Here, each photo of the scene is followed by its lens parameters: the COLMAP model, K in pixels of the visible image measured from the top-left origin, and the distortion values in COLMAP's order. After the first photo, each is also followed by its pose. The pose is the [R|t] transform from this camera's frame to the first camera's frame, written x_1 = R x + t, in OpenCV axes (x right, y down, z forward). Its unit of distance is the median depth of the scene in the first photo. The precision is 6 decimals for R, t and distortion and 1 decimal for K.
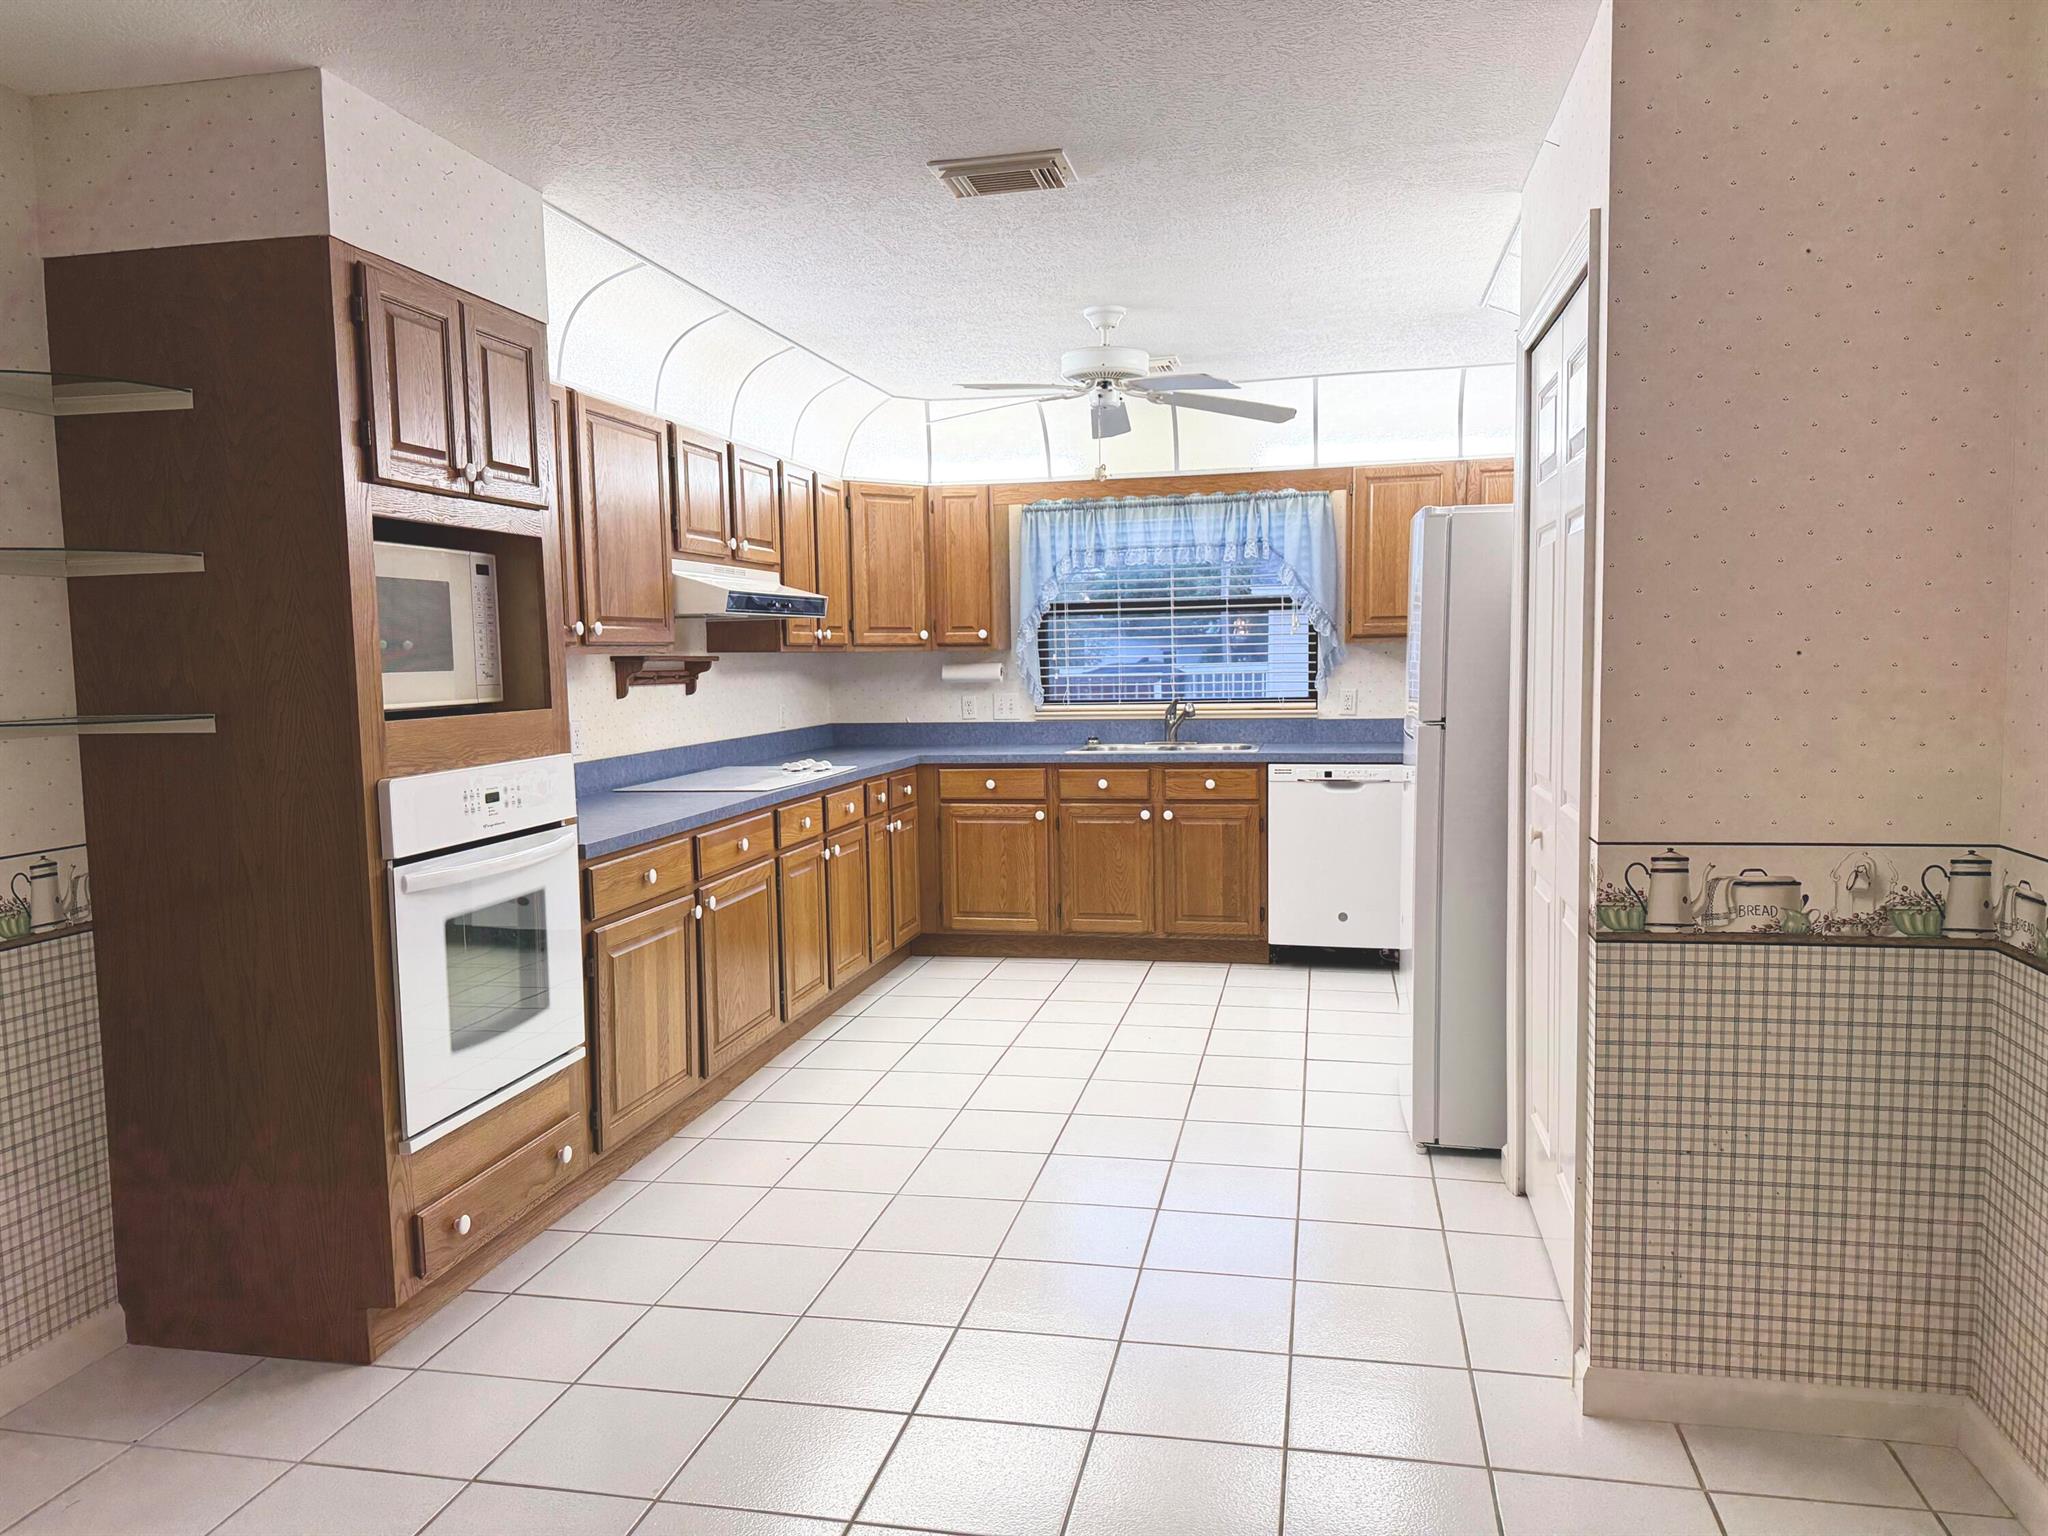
lens RADIAL K [[1418.7, 0, 1028.2], [0, 1418.7, 776.3], [0, 0, 1]] dist [0.027535, -0.031198]
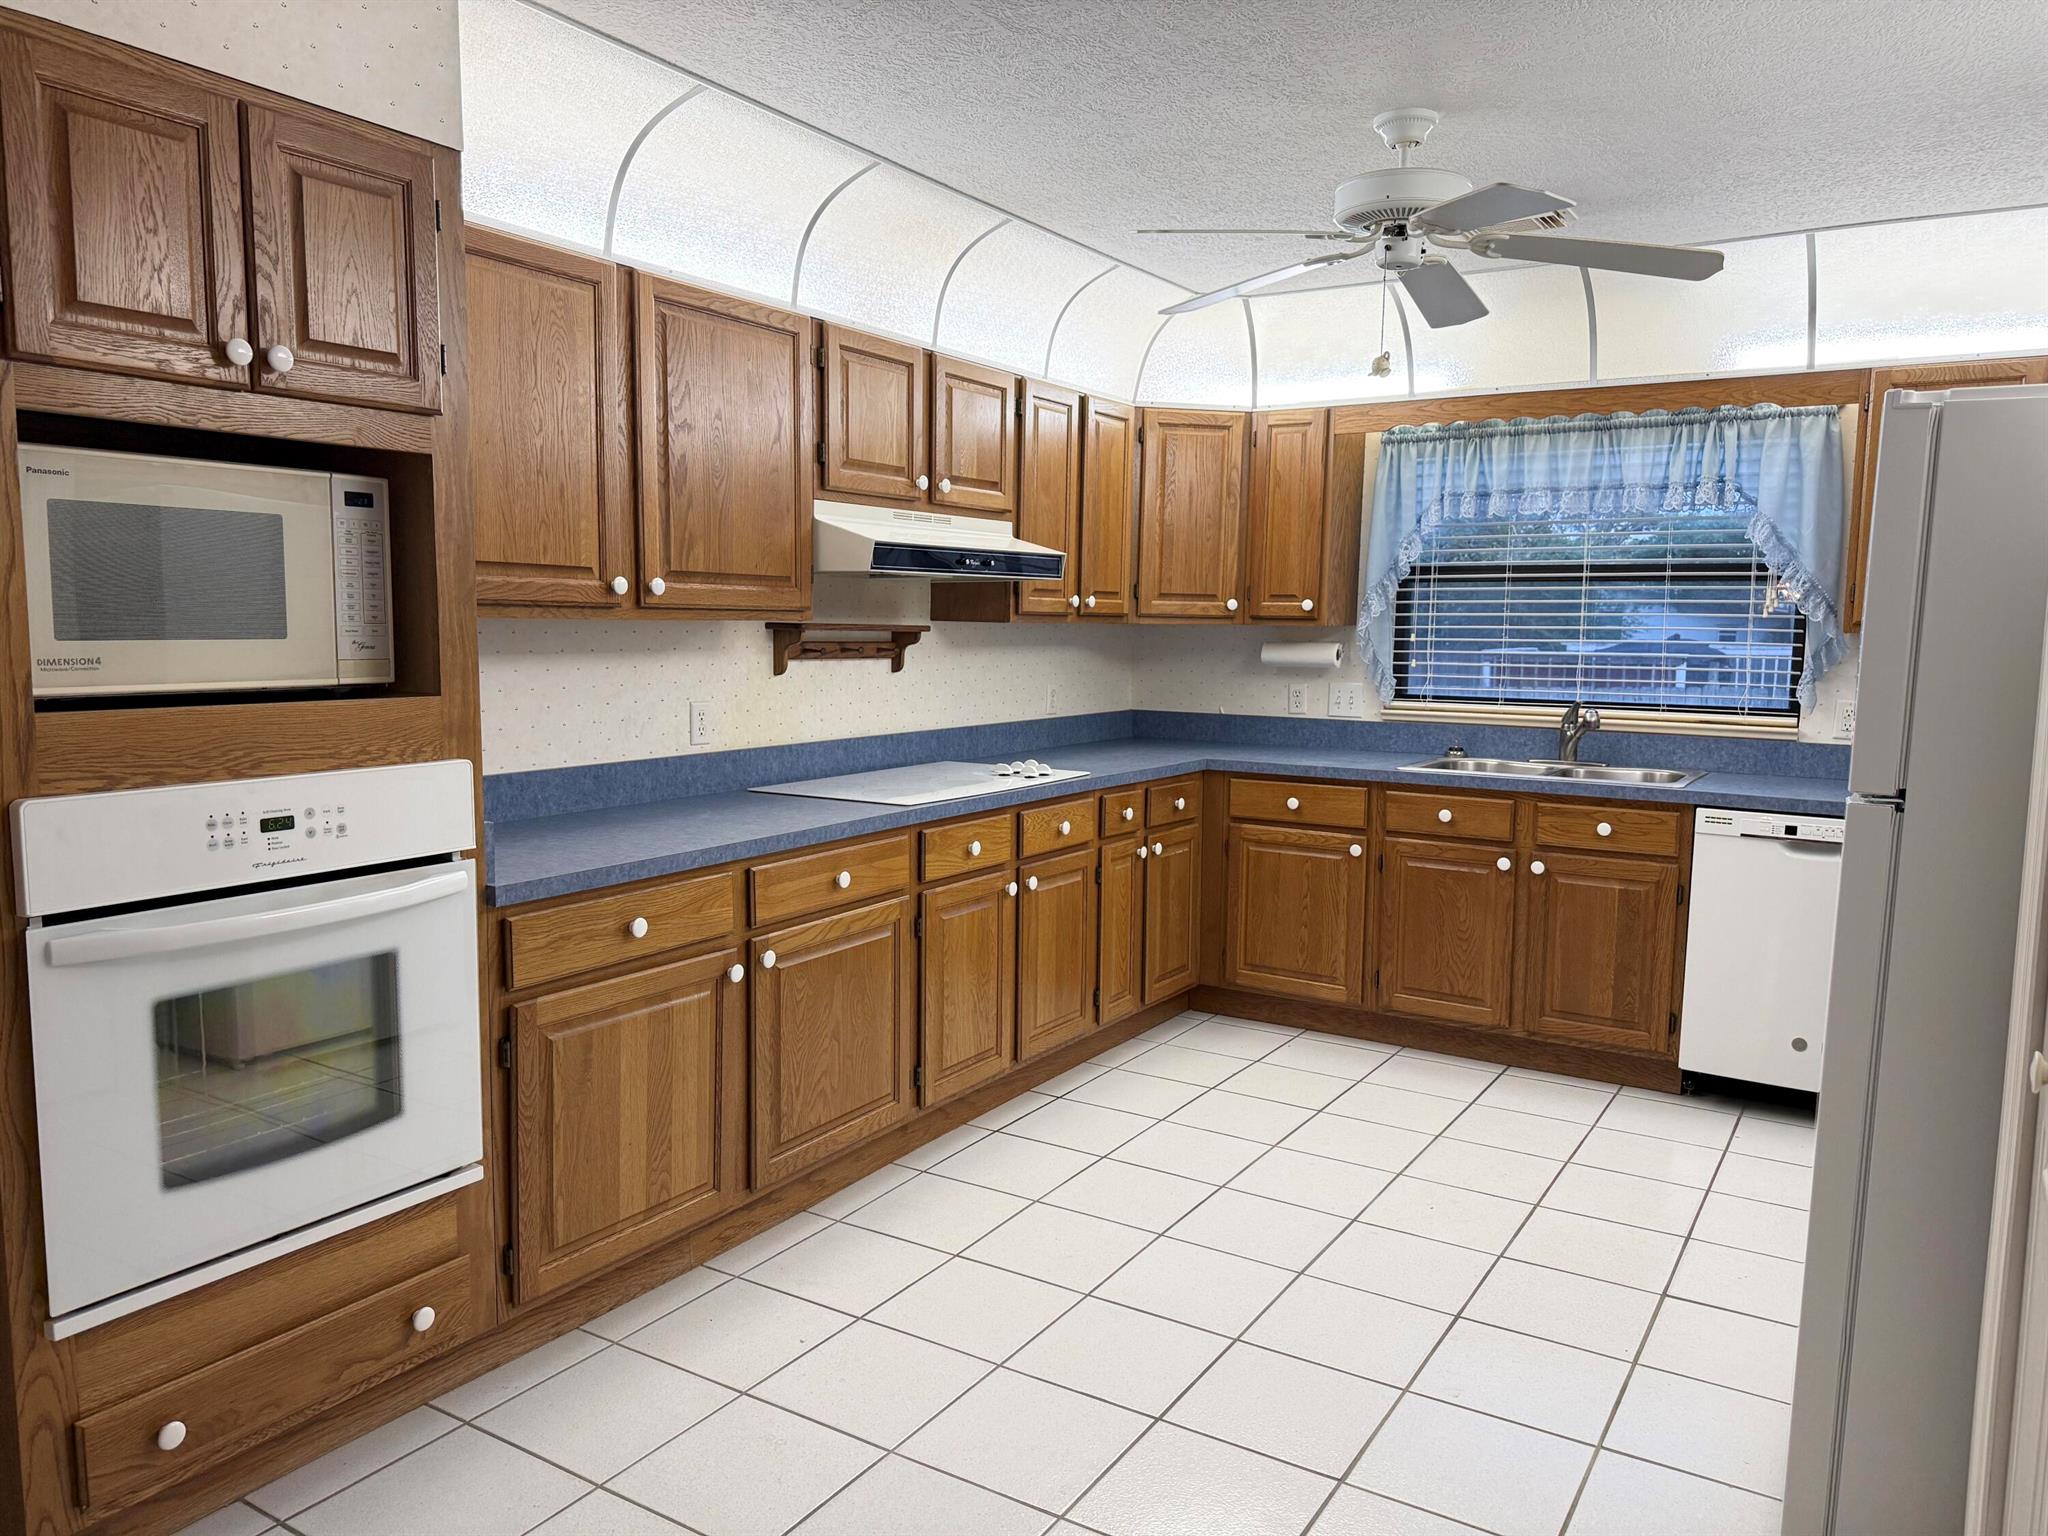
lens RADIAL K [[1418.7, 0, 1005.0], [0, 1418.7, 766.3], [0, 0, 1]] dist [0.027535, -0.031198]
pose [[0.931473, 0.066950, -0.357598, 0.127823], [-0.060467, 0.997740, 0.029292, -0.034720], [0.358751, -0.005661, 0.933416, 0.299671]]
